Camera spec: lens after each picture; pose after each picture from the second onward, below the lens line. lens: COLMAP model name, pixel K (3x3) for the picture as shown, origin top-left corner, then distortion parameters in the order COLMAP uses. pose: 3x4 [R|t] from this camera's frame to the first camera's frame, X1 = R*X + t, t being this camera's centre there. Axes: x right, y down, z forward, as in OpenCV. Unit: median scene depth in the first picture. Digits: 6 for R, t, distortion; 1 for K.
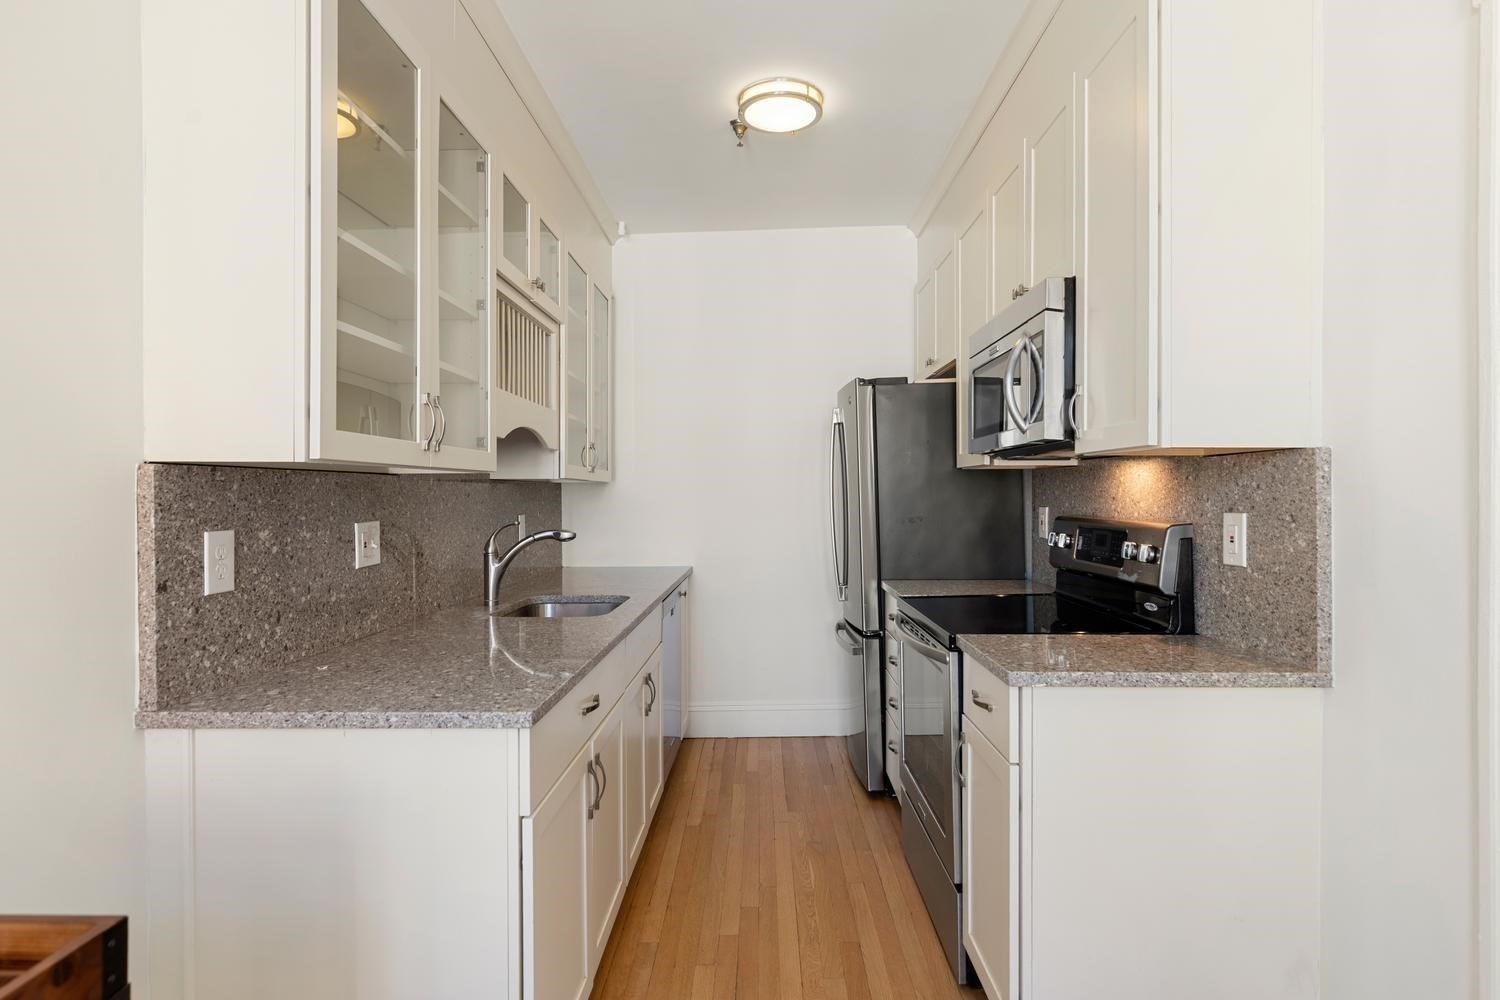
lens RADIAL K [[776.4, 0, 746.6], [0, 776.4, 493.5], [0, 0, 1]] dist [0.002662, 0.000068]
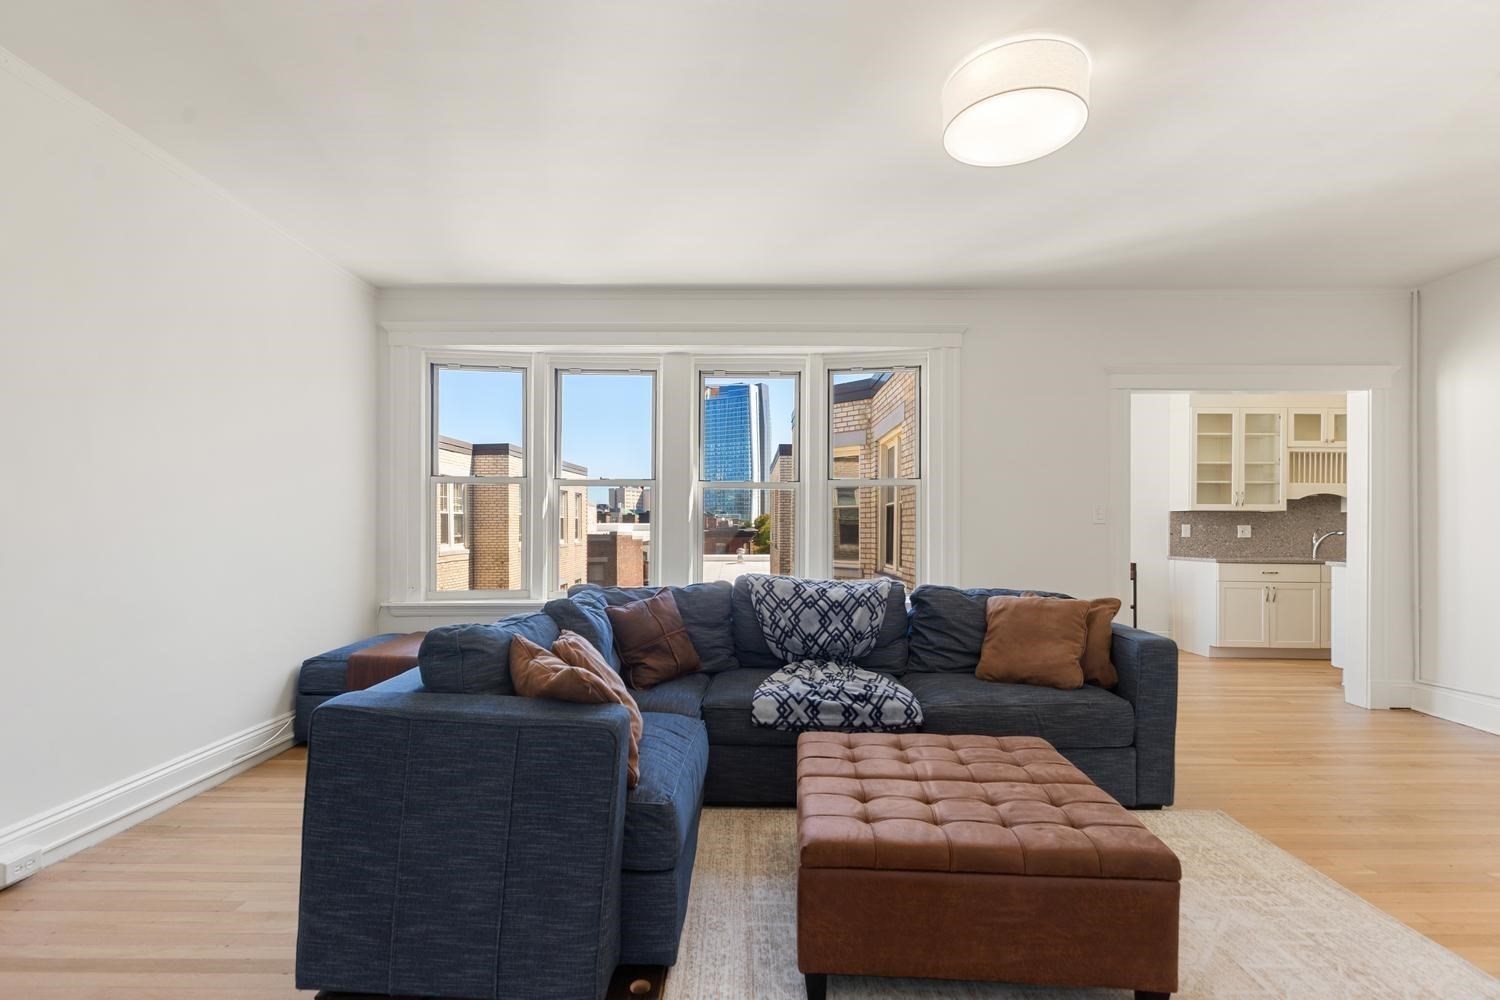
lens RADIAL K [[690.3, 0, 750.0], [0, 690.3, 524.7], [0, 0, 1]] dist [0.009015, 0.000032]
pose [[0.033014, 0.002045, -0.999453, 2.886908], [-0.005169, 0.999985, 0.001875, 0.043667], [0.999442, 0.005104, 0.033024, -1.526222]]
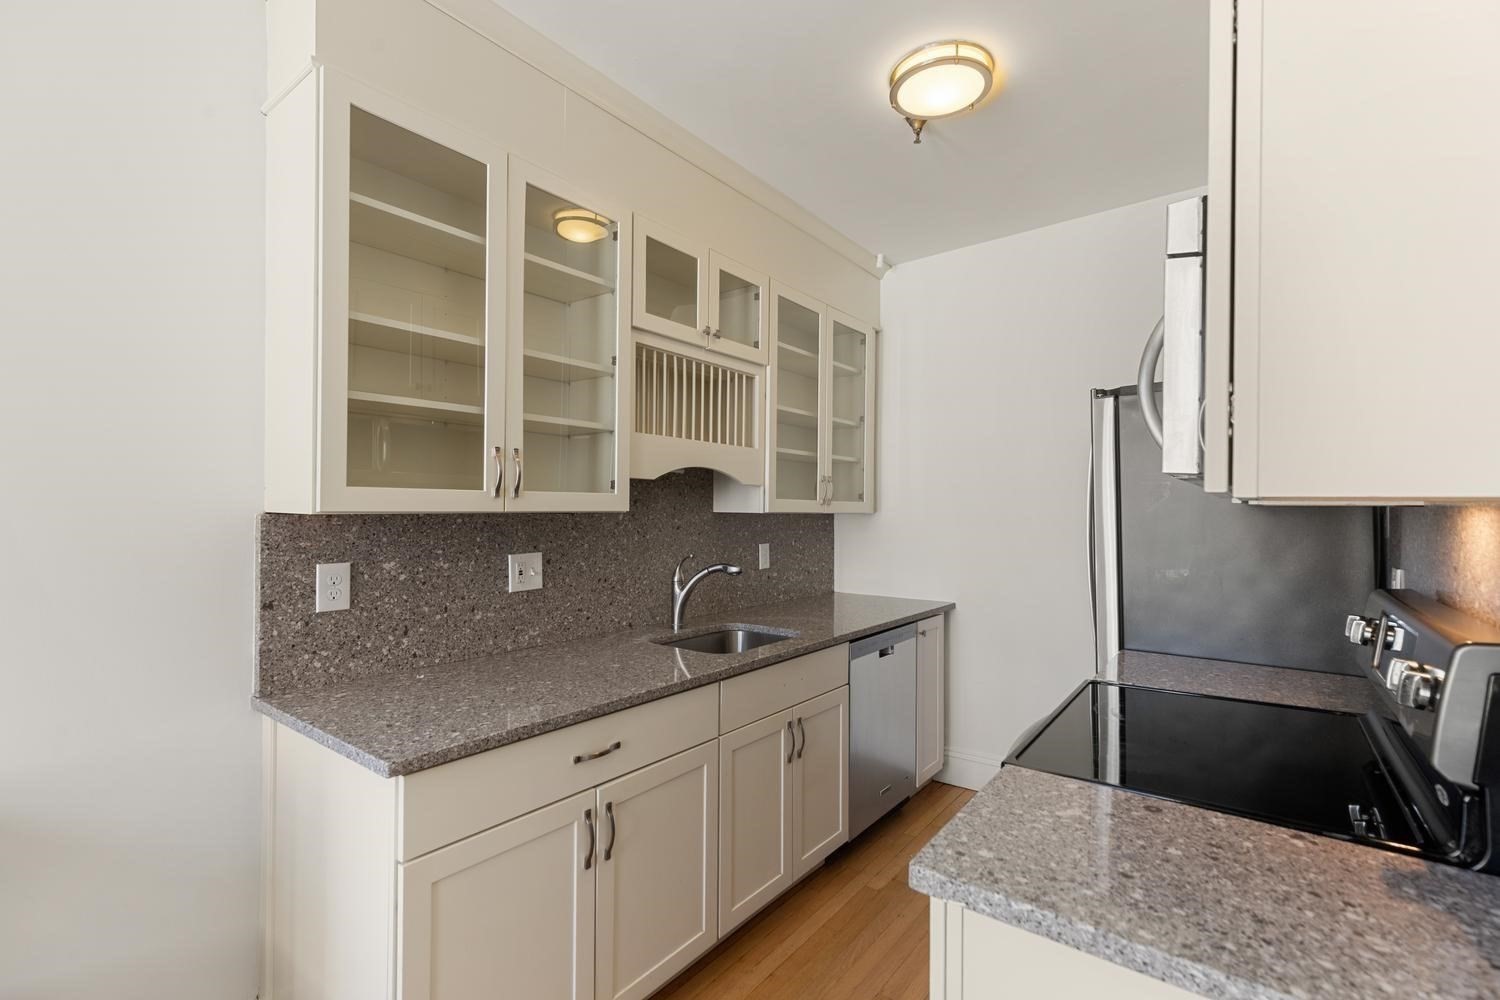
lens RADIAL K [[675.4, 0, 745.8], [0, 675.4, 505.8], [0, 0, 1]] dist [0.007846, -0.000280]
pose [[0.807510, 0.005750, -0.589826, 0.436239], [-0.008800, 0.999959, -0.002299, -0.041026], [0.589789, 0.007047, 0.807527, 0.386649]]
